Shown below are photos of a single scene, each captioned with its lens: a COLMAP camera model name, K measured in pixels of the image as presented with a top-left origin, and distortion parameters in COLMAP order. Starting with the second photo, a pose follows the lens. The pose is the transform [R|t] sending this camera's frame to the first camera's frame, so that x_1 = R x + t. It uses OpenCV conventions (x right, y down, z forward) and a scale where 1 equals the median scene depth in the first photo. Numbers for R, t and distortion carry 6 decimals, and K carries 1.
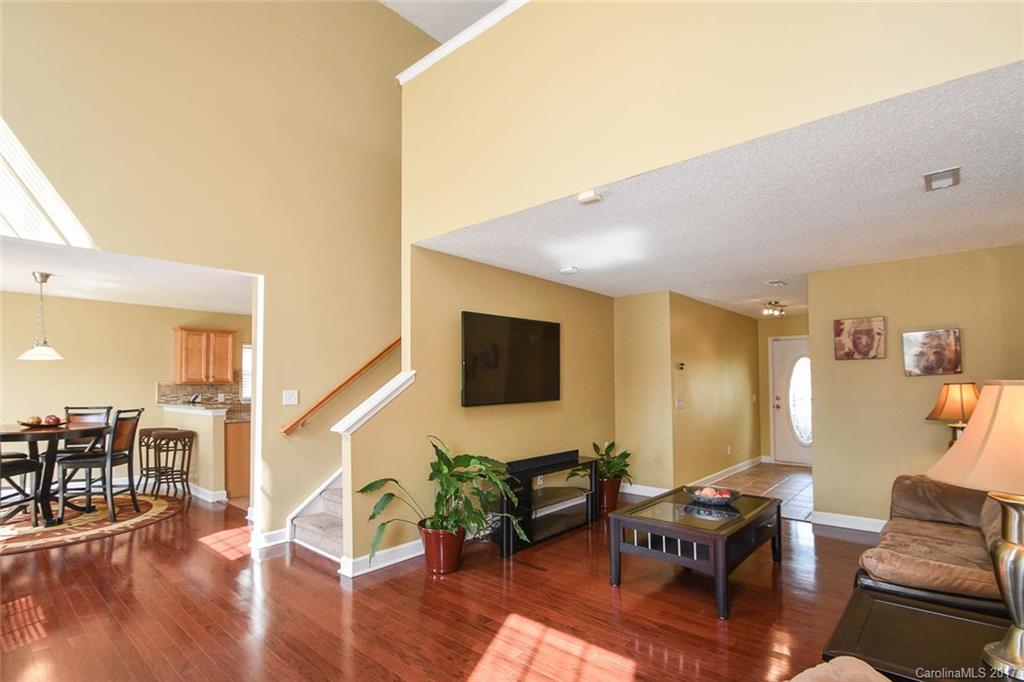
lens RADIAL K [[473.5, 0, 513.4], [0, 473.5, 349.6], [0, 0, 1]] dist [-0.006157, -0.000582]
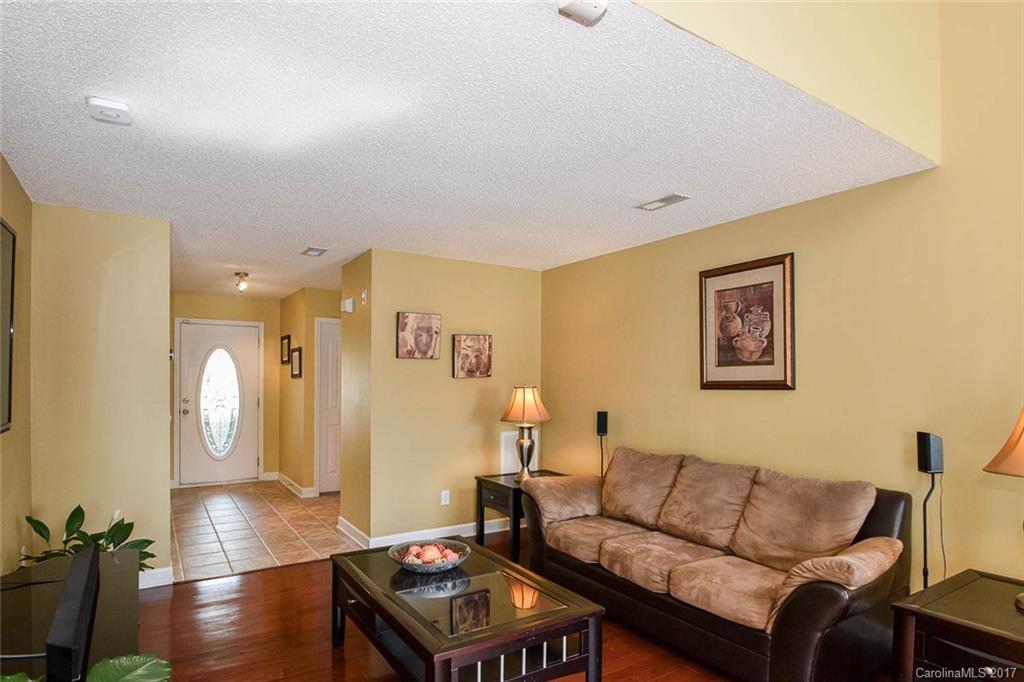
lens RADIAL K [[555.1, 0, 464.9], [0, 555.1, 383.1], [0, 0, 1]] dist [-0.014134, -0.003865]
pose [[0.301215, -0.001261, 0.953555, -0.256472], [-0.079697, 0.996467, 0.026493, 0.031947], [-0.950220, -0.083975, 0.300050, 0.596804]]
